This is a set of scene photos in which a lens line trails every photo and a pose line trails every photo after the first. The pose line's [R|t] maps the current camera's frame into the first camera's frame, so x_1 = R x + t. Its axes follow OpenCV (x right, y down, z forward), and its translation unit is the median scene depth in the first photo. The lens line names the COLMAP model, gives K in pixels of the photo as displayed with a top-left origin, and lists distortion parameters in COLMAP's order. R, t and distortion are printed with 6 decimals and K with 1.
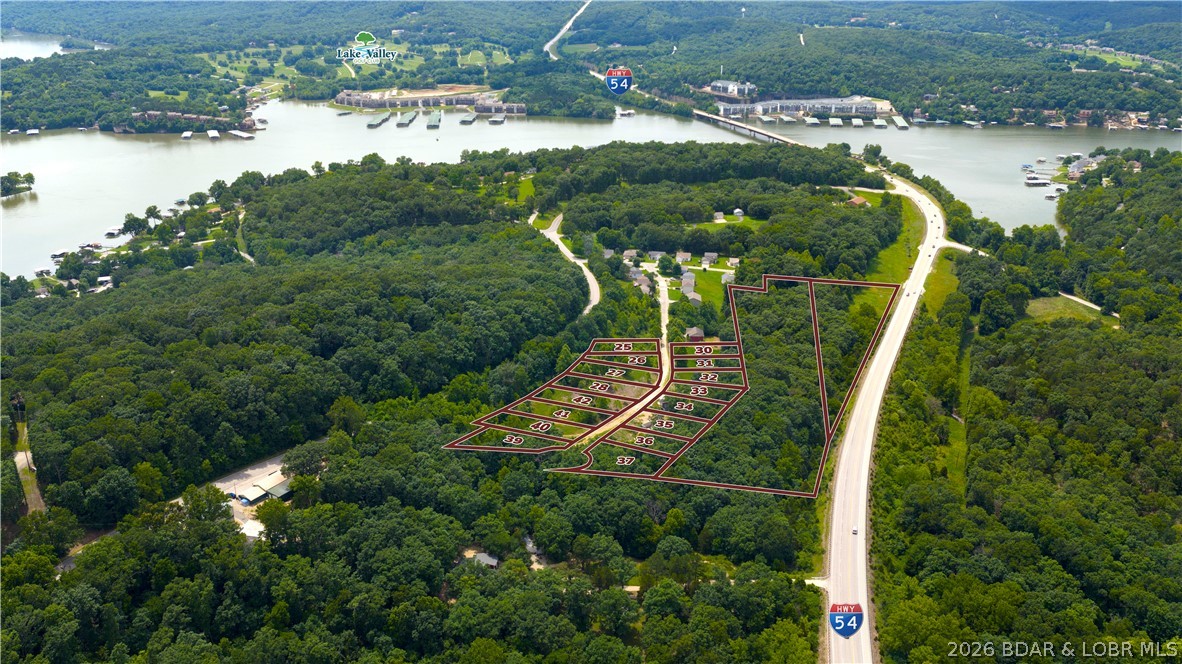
lens RADIAL K [[977.2, 0, 591.4], [0, 977.2, 341.9], [0, 0, 1]] dist [0.028814, -0.009399]
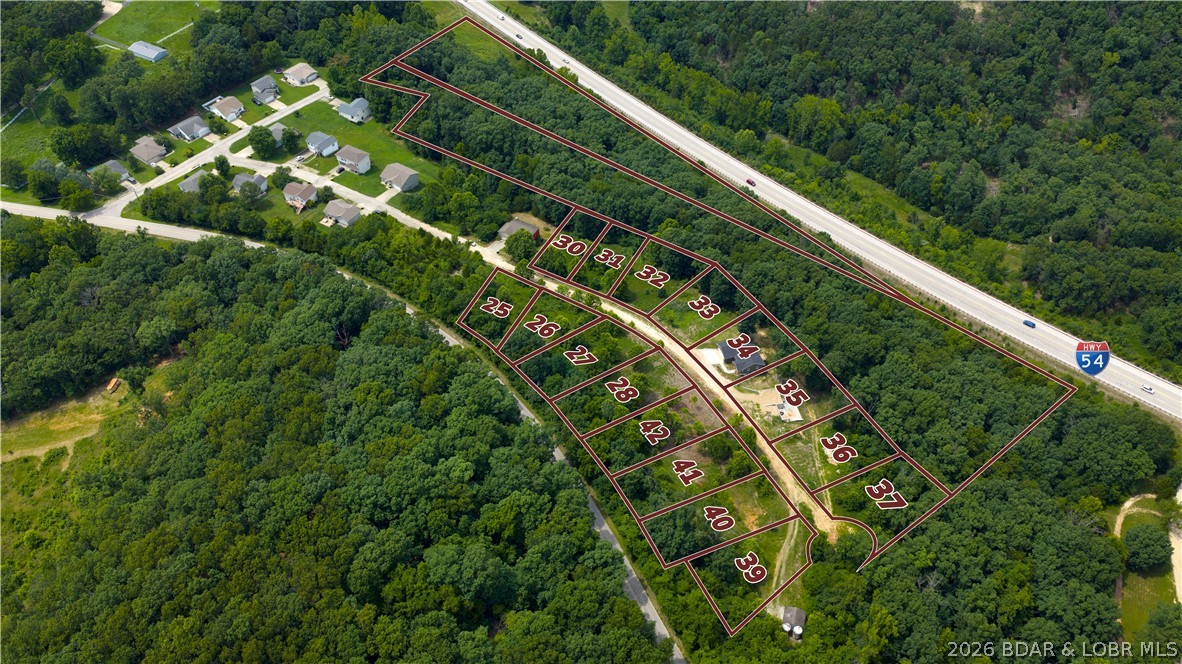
lens RADIAL K [[977.2, 0, 591.4], [0, 977.2, 341.9], [0, 0, 1]] dist [0.028814, -0.009399]
pose [[0.487259, -0.642928, 0.590950, -0.253773], [0.329957, 0.762101, 0.557073, -0.252940], [-0.808522, -0.076451, 0.583479, 0.503031]]
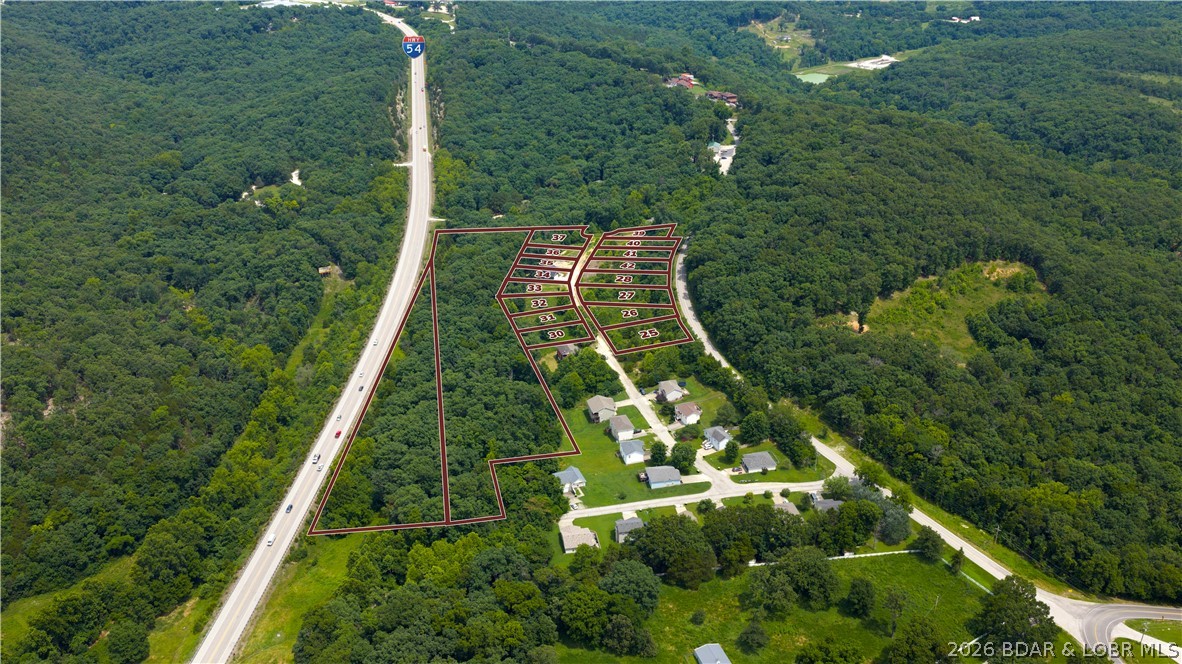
lens RADIAL K [[977.2, 0, 591.4], [0, 977.2, 341.9], [0, 0, 1]] dist [0.028814, -0.009399]
pose [[-0.943924, 0.136058, -0.300824, 0.293566], [-0.130386, 0.683464, 0.718245, -0.535255], [0.303326, 0.717192, -0.627398, 1.316412]]
